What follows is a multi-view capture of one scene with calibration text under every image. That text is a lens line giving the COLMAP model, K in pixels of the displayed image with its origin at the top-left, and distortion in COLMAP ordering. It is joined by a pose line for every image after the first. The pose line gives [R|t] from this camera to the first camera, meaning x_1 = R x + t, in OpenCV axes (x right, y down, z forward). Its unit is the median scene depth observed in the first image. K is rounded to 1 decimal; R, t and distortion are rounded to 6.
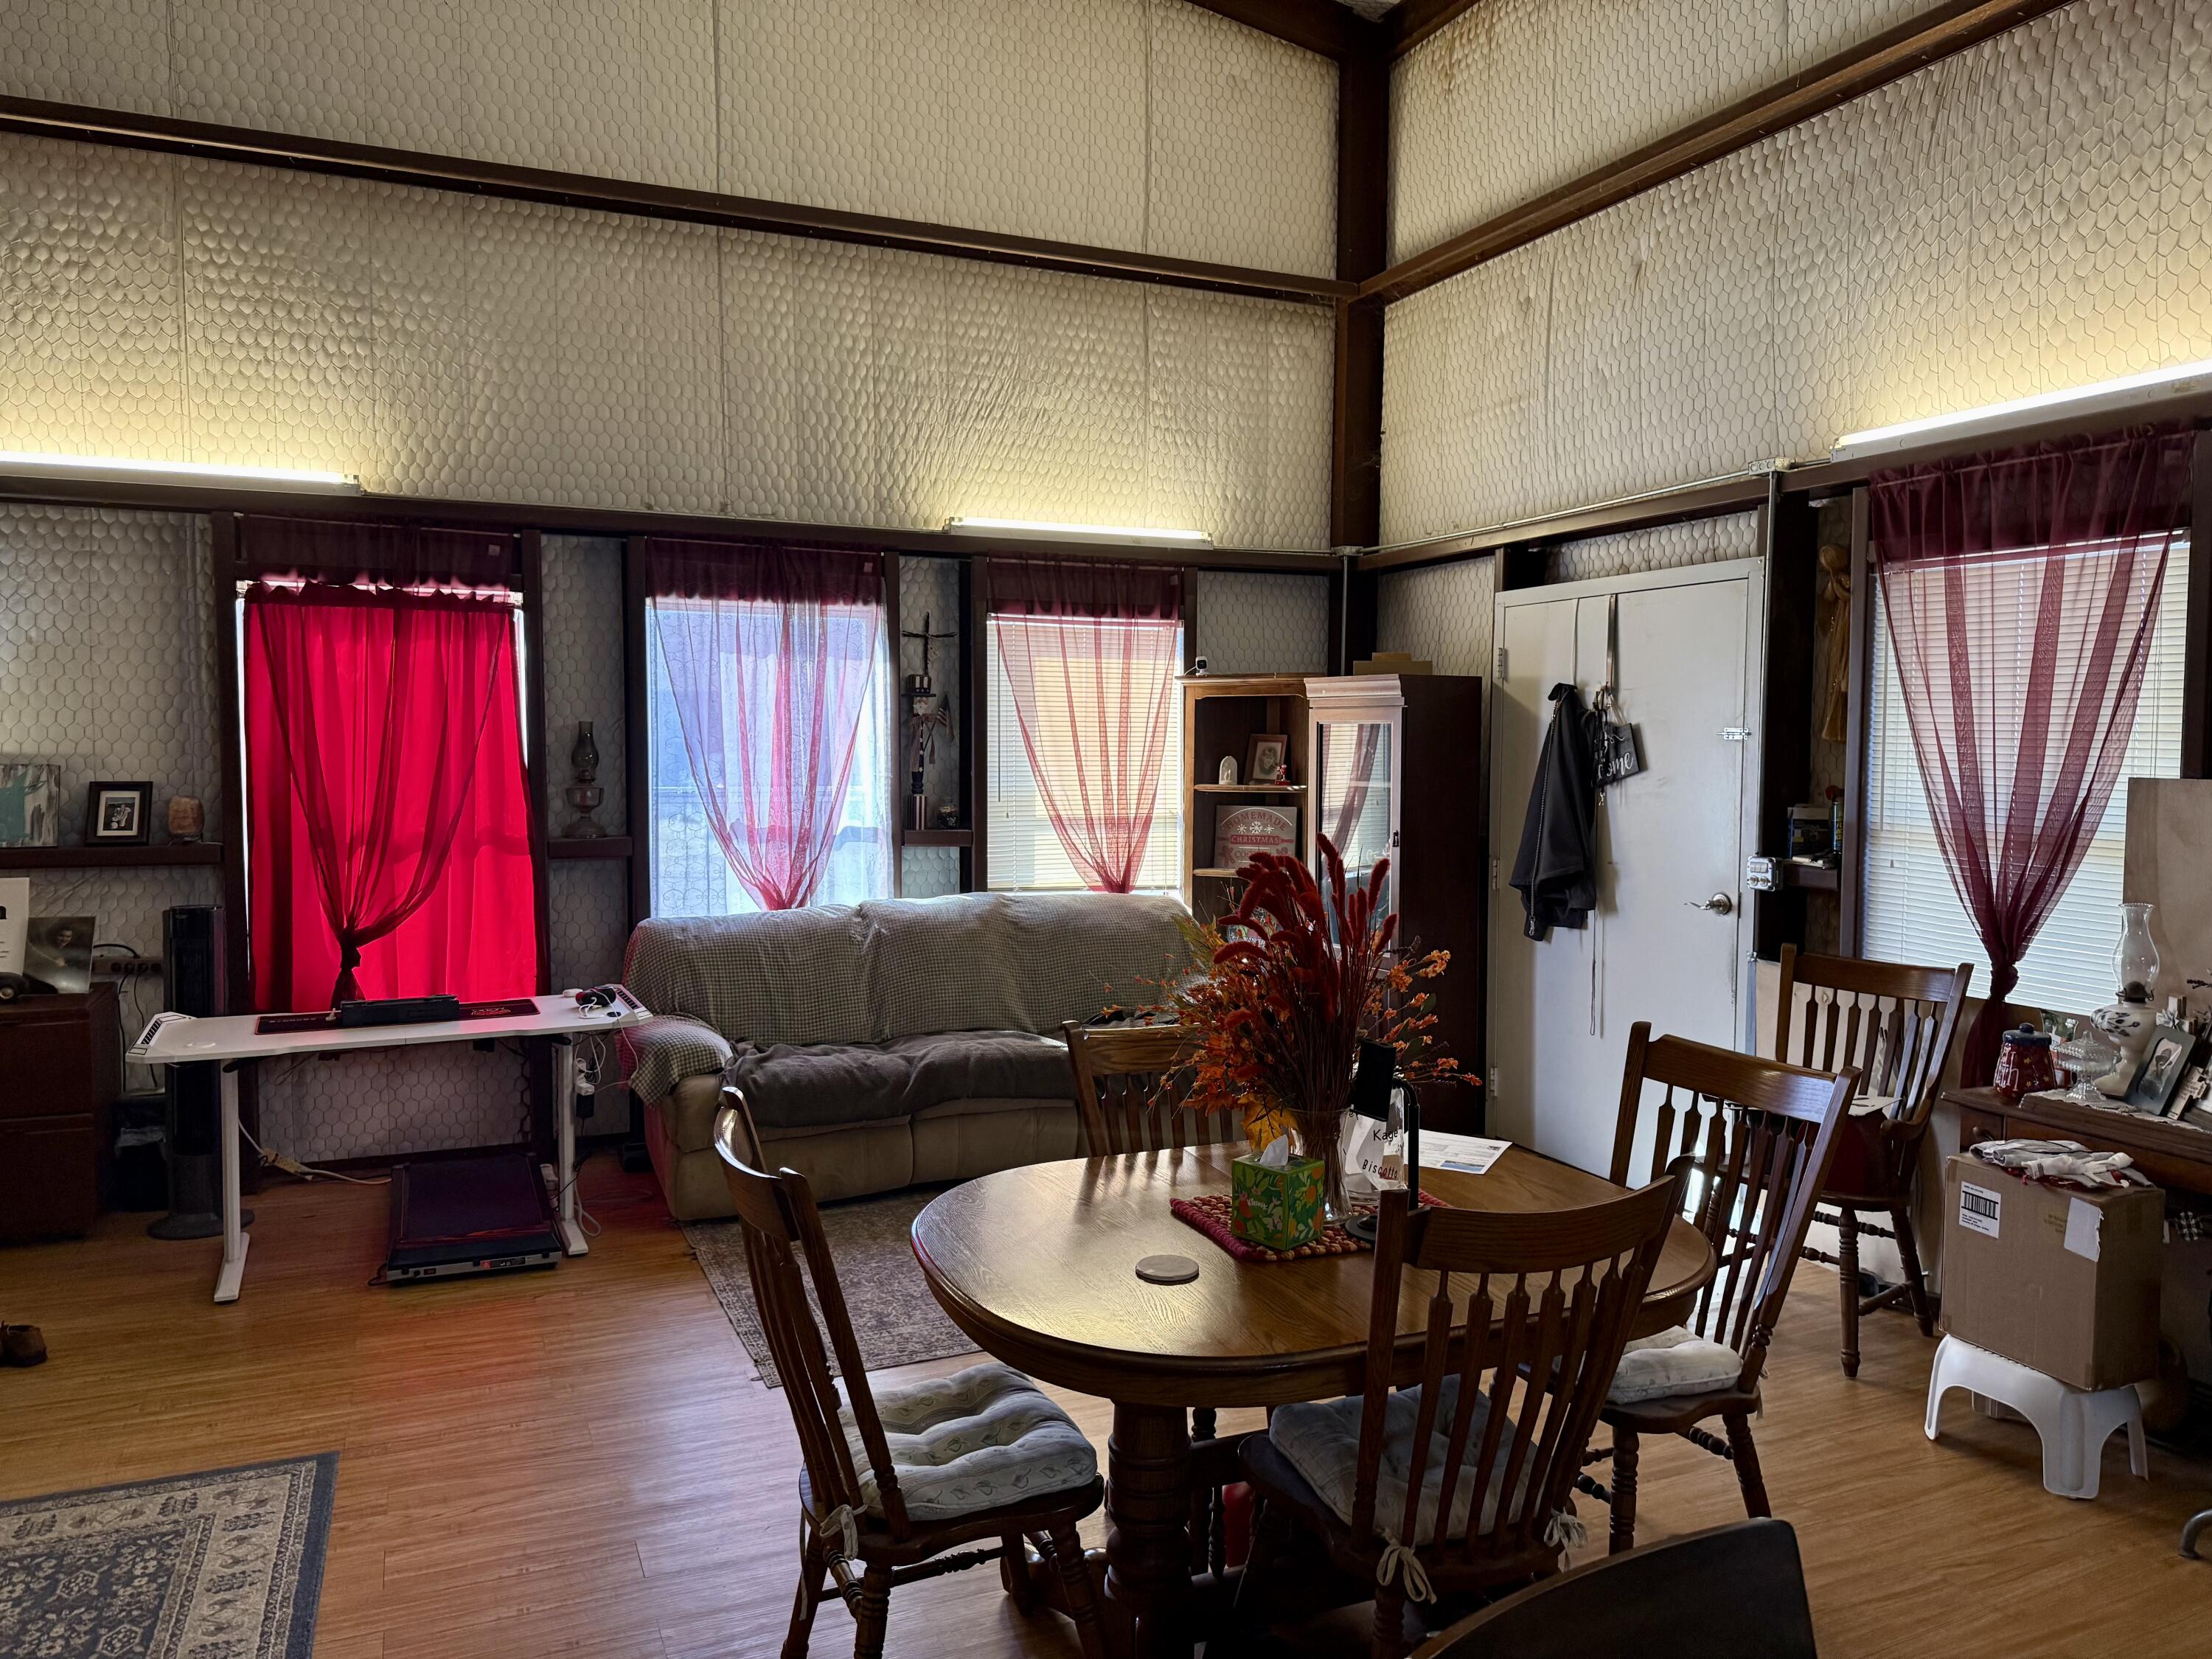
lens RADIAL K [[1567.8, 0, 1106.0], [0, 1567.8, 829.5], [0, 0, 1]] dist [-0.001314, -0.002194]
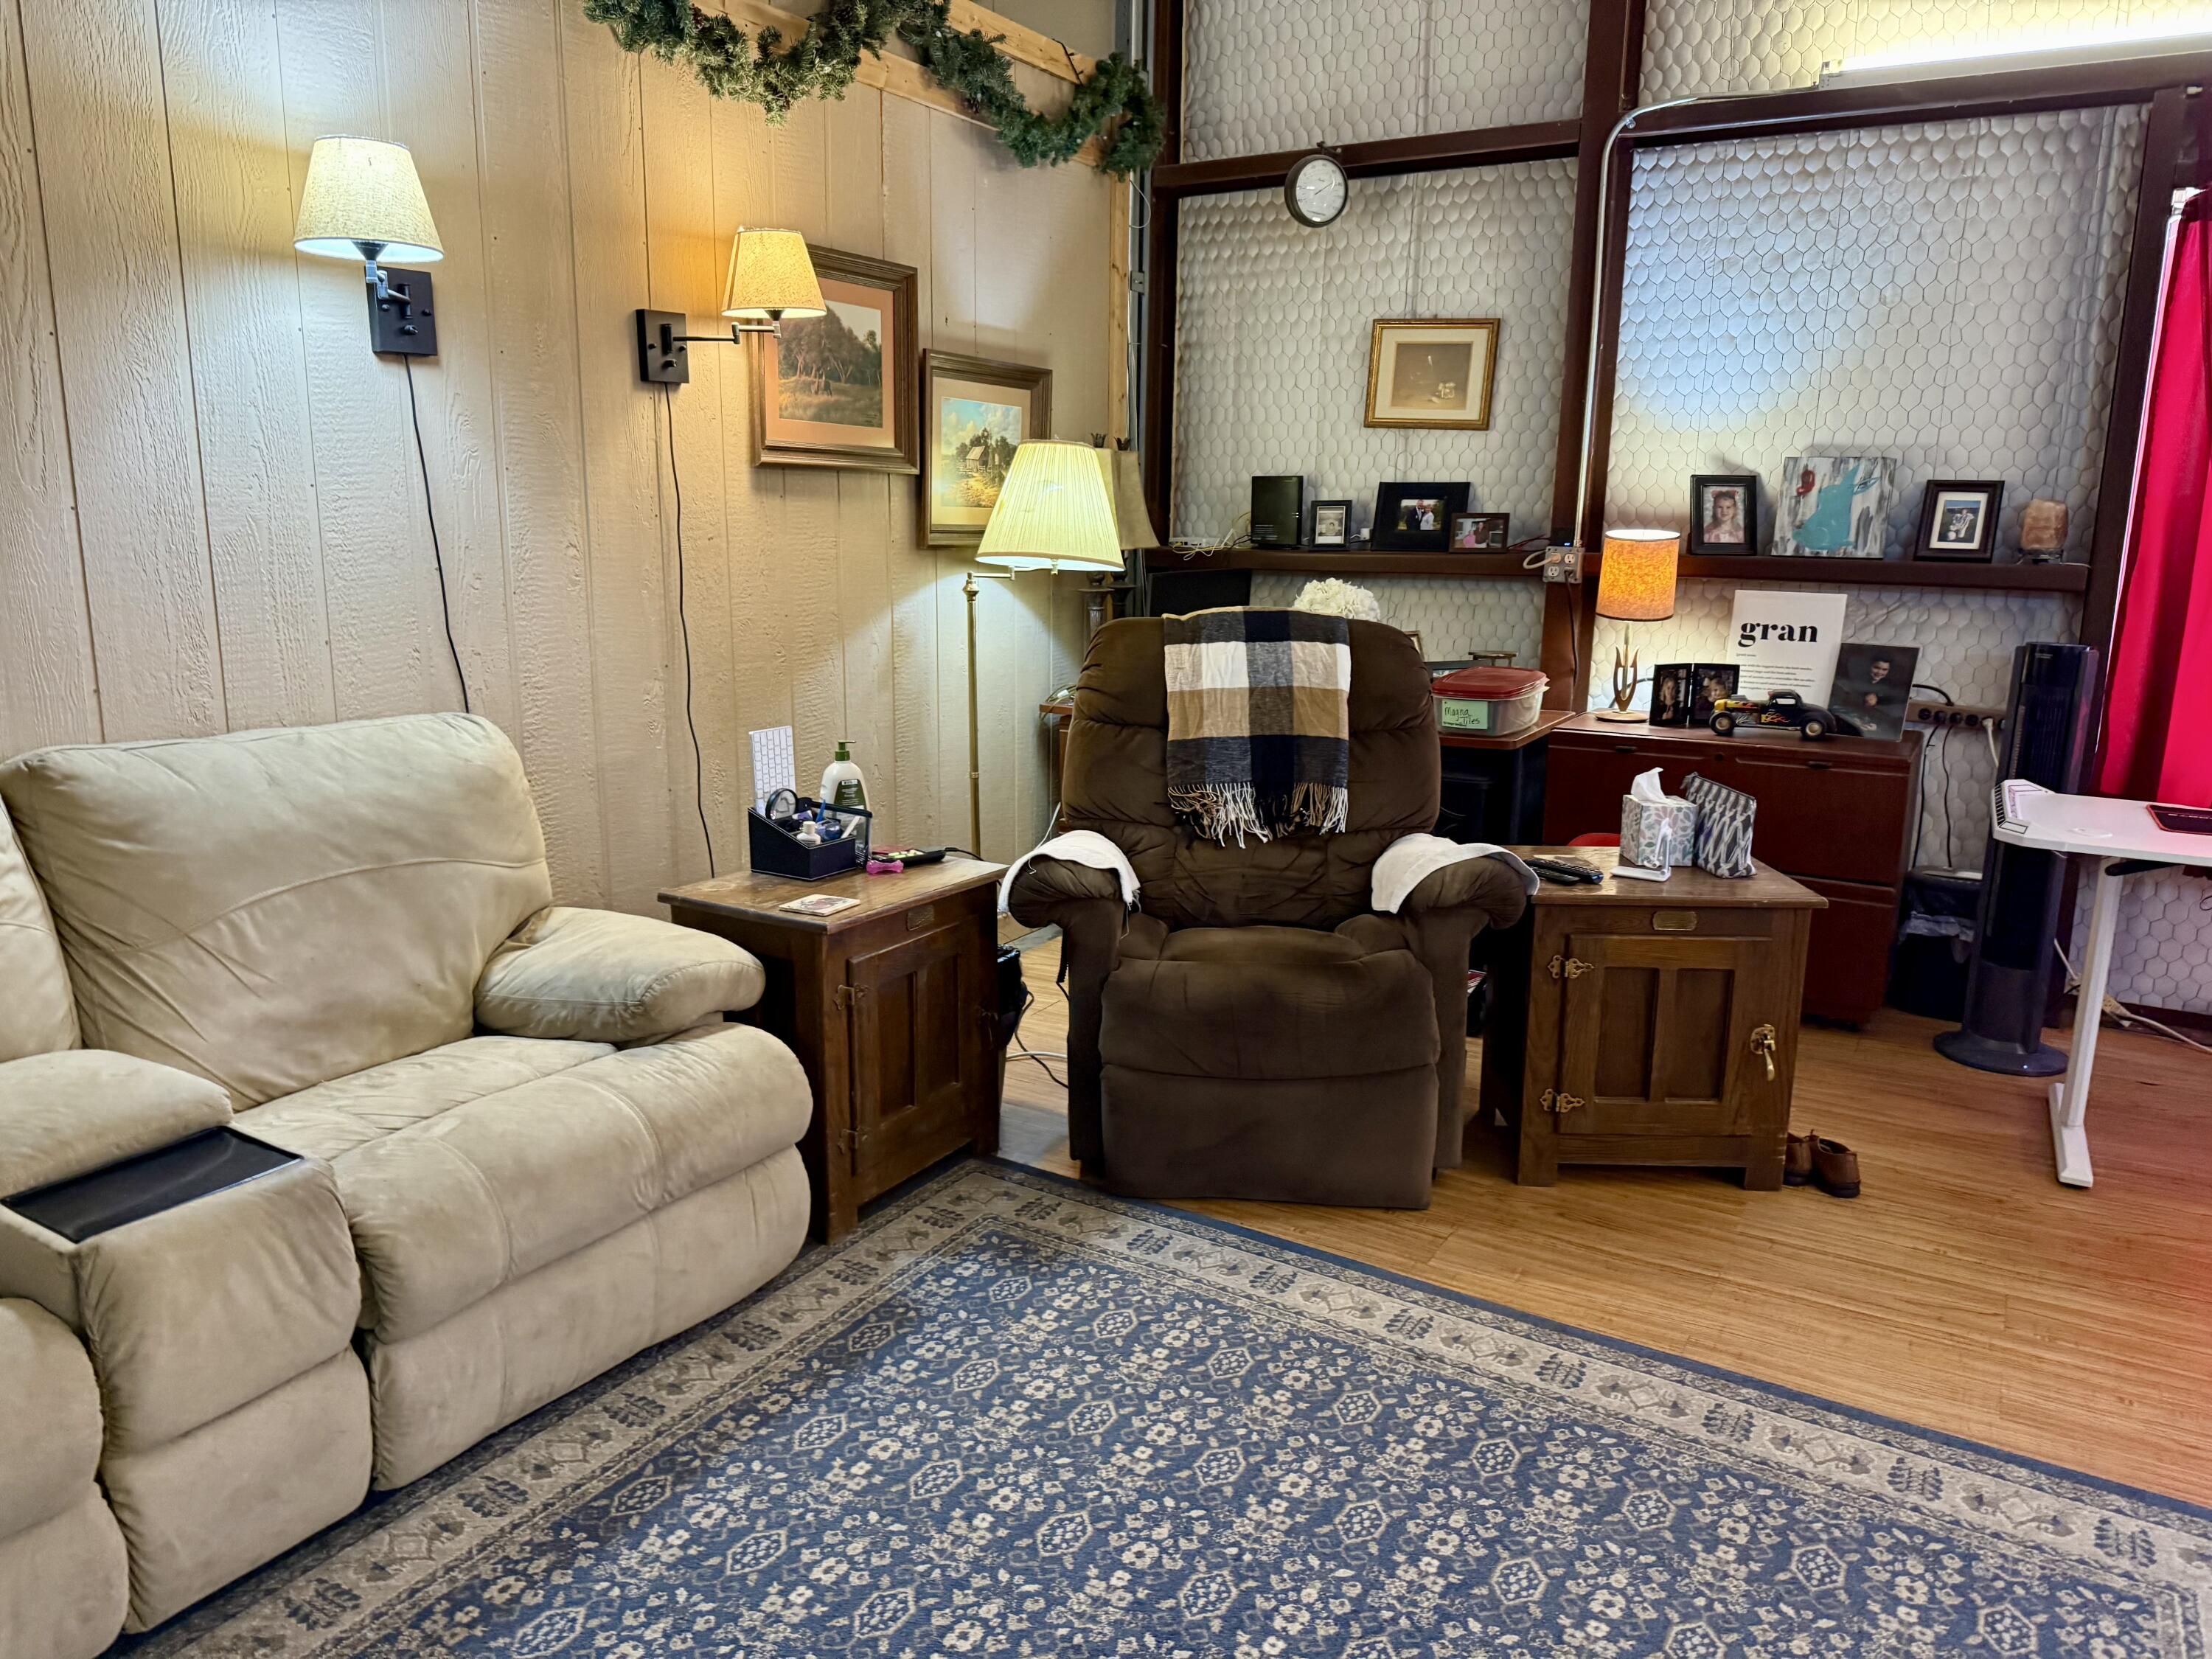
lens RADIAL K [[1542.3, 0, 1106.0], [0, 1542.3, 829.5], [0, 0, 1]] dist [0.060560, -0.095749]
pose [[0.585413, 0.171191, -0.792455, -0.236045], [-0.059239, 0.983872, 0.168780, 0.036494], [0.808568, -0.051862, 0.586112, 0.185918]]
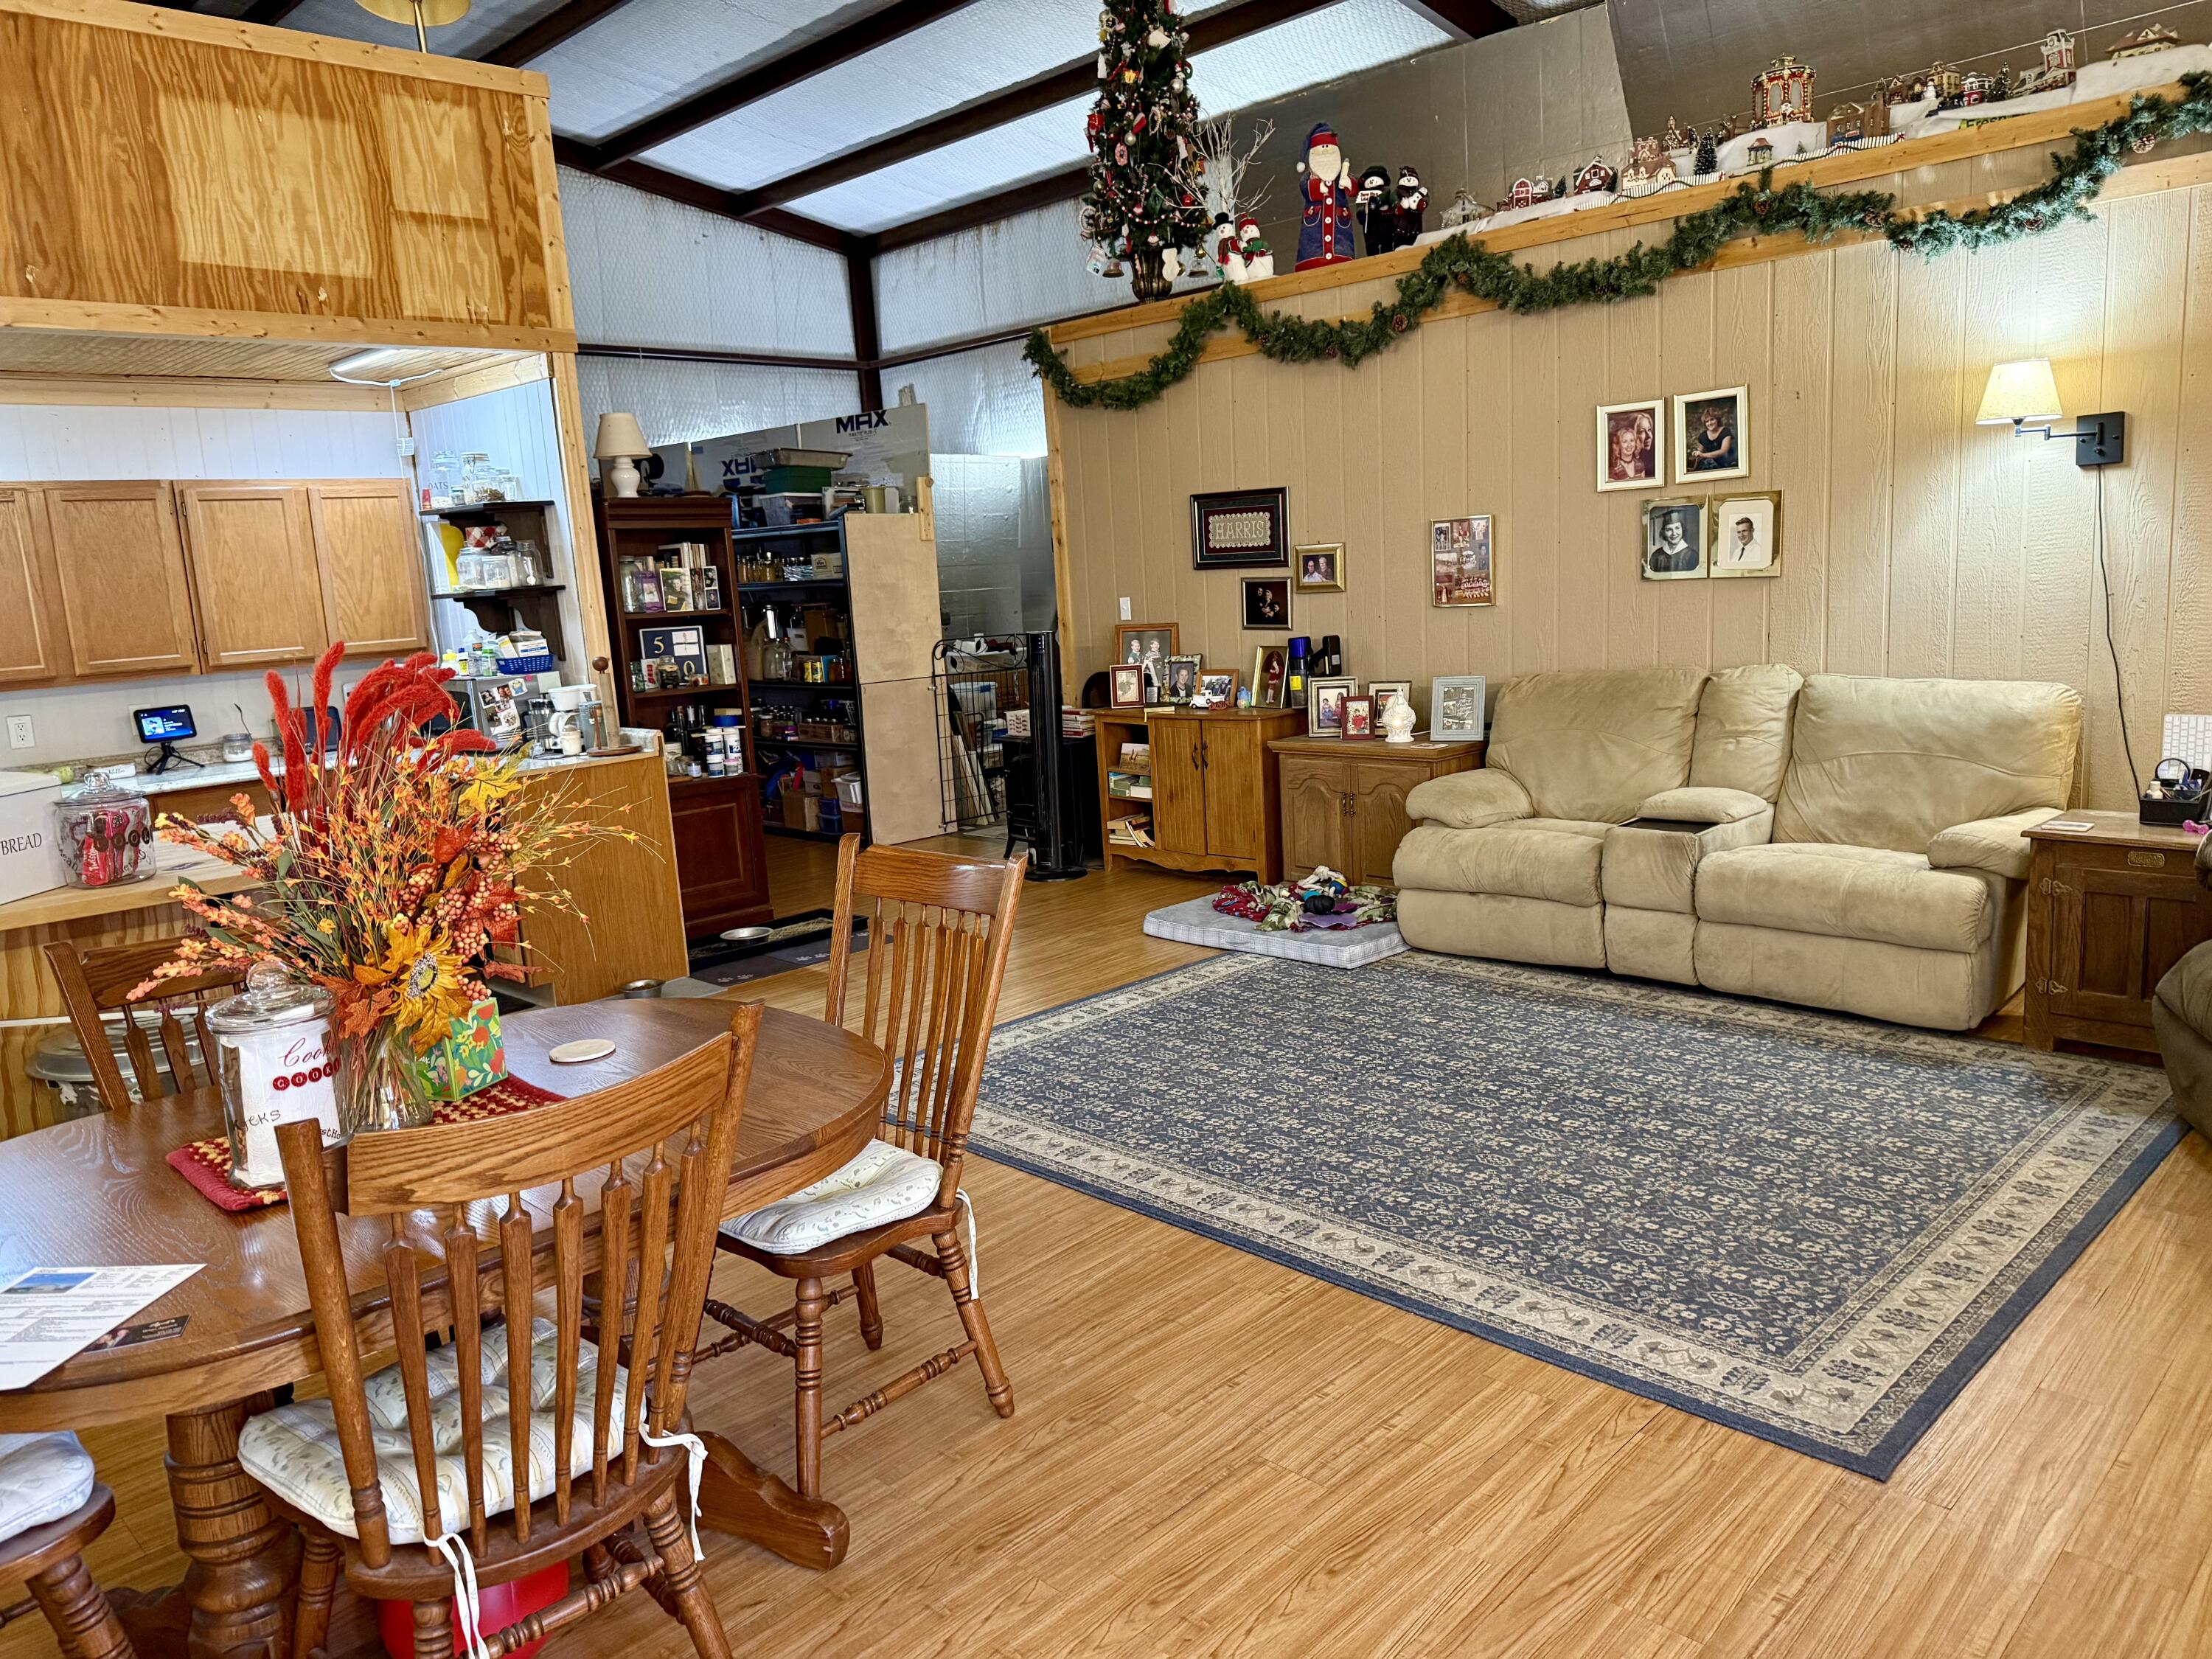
lens RADIAL K [[1542.3, 0, 1106.0], [0, 1542.3, 829.5], [0, 0, 1]] dist [0.060560, -0.095749]
pose [[-0.930427, 0.111922, -0.348968, 0.028521], [0.033309, 0.974109, 0.223610, -0.035889], [0.364959, 0.196429, -0.910066, 0.967918]]
